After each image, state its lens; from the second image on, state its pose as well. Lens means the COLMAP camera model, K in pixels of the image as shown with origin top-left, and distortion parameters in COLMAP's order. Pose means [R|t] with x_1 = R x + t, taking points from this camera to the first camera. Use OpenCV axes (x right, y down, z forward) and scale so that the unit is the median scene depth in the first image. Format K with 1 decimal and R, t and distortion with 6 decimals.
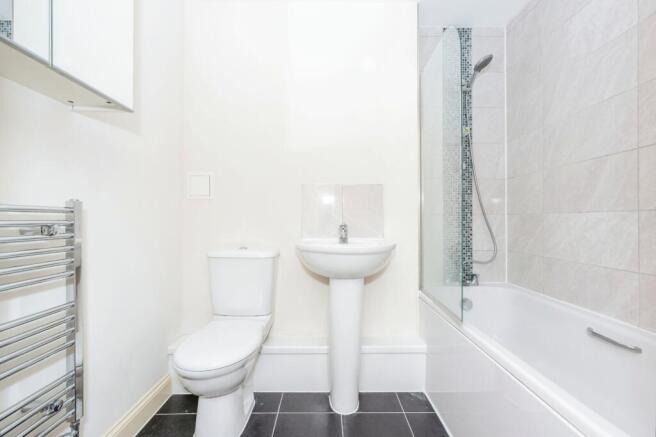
lens RADIAL K [[278.7, 0, 326.9], [0, 278.7, 213.4], [0, 0, 1]] dist [-0.012879, 0.004384]
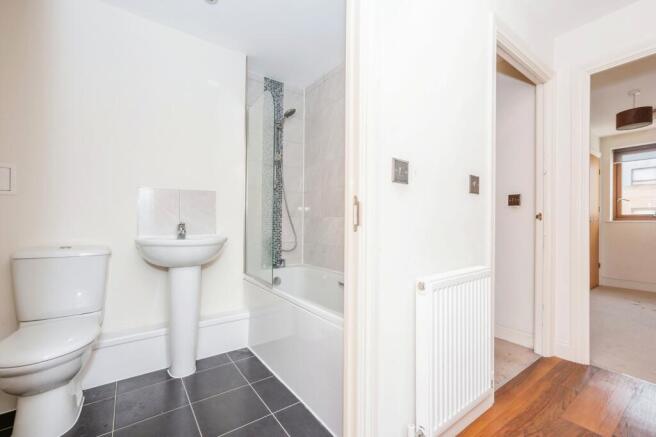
lens RADIAL K [[278.7, 0, 329.4], [0, 278.7, 218.5], [0, 0, 1]] dist [-0.012879, 0.004384]
pose [[0.804754, 0.013191, 0.593461, -0.131488], [-0.011358, 0.999912, -0.006823, 0.021136], [-0.593499, -0.001249, 0.804833, -0.309014]]
